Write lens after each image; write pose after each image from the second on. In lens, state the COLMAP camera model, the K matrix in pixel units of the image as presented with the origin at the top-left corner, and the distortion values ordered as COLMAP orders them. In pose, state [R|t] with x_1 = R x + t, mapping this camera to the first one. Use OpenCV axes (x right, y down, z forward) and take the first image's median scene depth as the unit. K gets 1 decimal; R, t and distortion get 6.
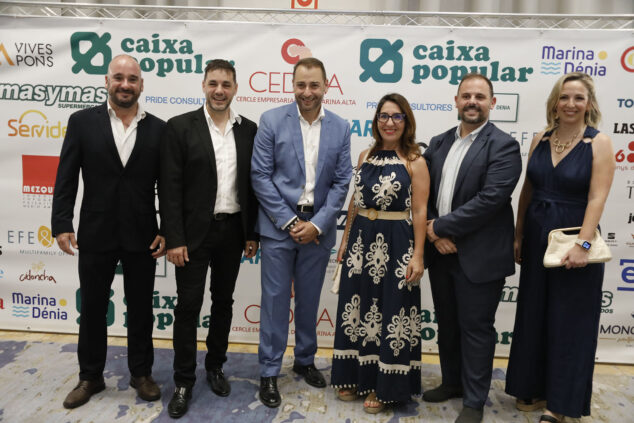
lens RADIAL K [[714.1, 0, 318.1], [0, 714.1, 223.8], [0, 0, 1]] dist [0.057585, 0.000000]
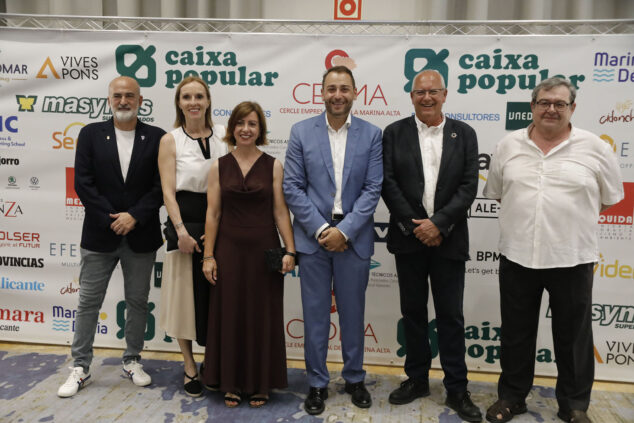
lens RADIAL K [[805.9, 0, 312.1], [0, 805.9, 223.7], [0, 0, 1]] dist [0.145394, 0.000000]
pose [[0.998722, 0.000730, -0.050530, -0.011968], [-0.002609, 0.999307, -0.037120, 0.024614], [0.050468, 0.037204, 0.998032, -0.115166]]
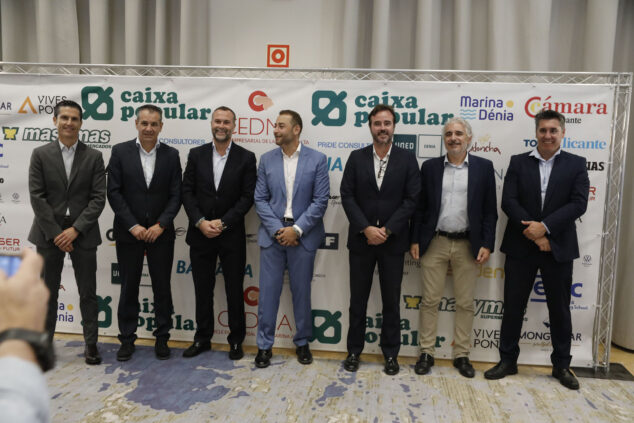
lens RADIAL K [[714.1, 0, 319.7], [0, 714.1, 224.8], [0, 0, 1]] dist [0.057585, 0.000000]
pose [[0.997659, 0.006924, -0.068029, 0.153334], [-0.011021, 0.998136, -0.060031, 0.042323], [0.067487, 0.060640, 0.995876, -0.195354]]
